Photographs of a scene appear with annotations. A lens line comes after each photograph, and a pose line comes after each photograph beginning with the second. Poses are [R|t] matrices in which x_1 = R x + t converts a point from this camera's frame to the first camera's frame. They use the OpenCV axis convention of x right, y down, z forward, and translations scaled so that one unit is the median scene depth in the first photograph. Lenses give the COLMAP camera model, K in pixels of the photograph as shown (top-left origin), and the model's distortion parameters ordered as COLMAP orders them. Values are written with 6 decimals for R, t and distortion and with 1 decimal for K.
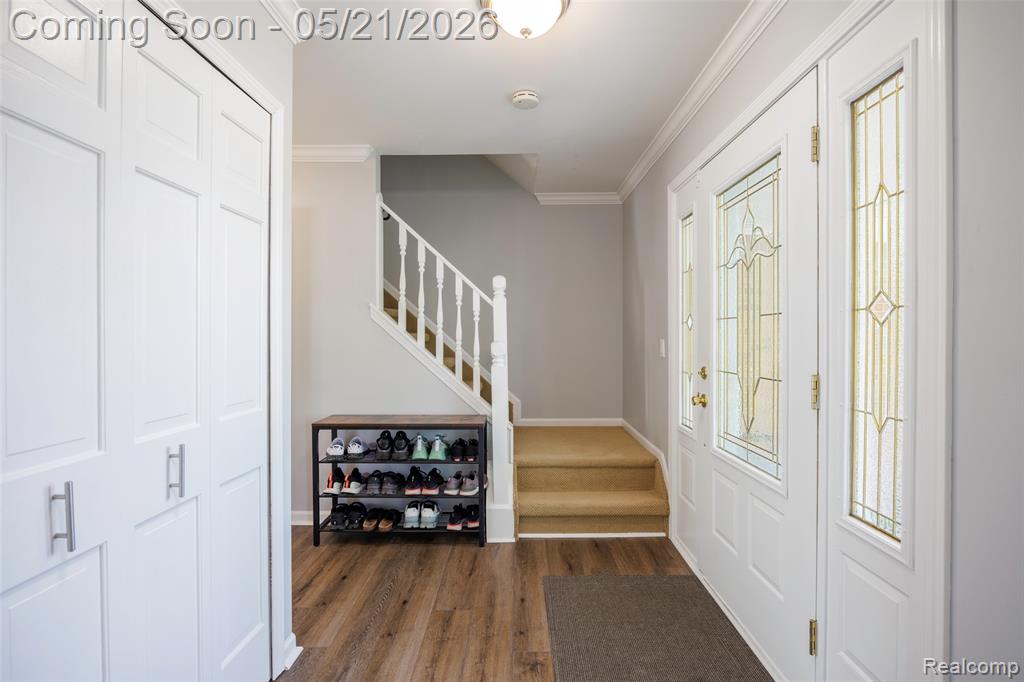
lens RADIAL K [[462.4, 0, 512.6], [0, 462.4, 338.9], [0, 0, 1]] dist [-0.003656, 0.000328]
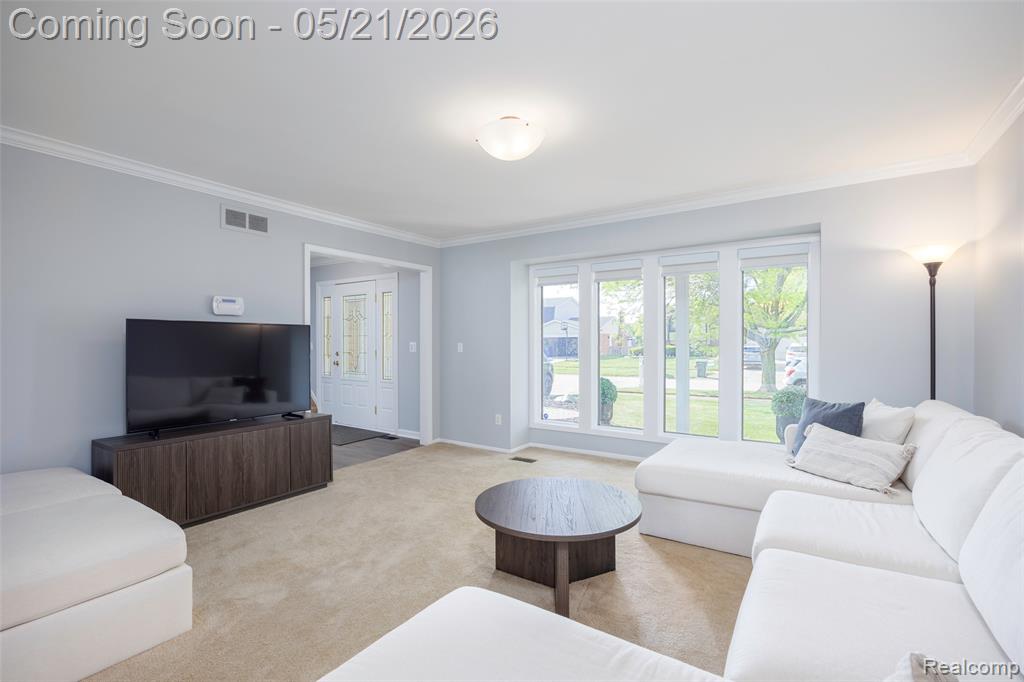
lens RADIAL K [[462.4, 0, 509.0], [0, 462.4, 341.3], [0, 0, 1]] dist [-0.003656, 0.000328]
pose [[0.548385, -0.000693, 0.836226, -1.502511], [0.014270, 0.999862, -0.008530, 0.033969], [-0.836104, 0.016611, 0.548319, -1.598792]]
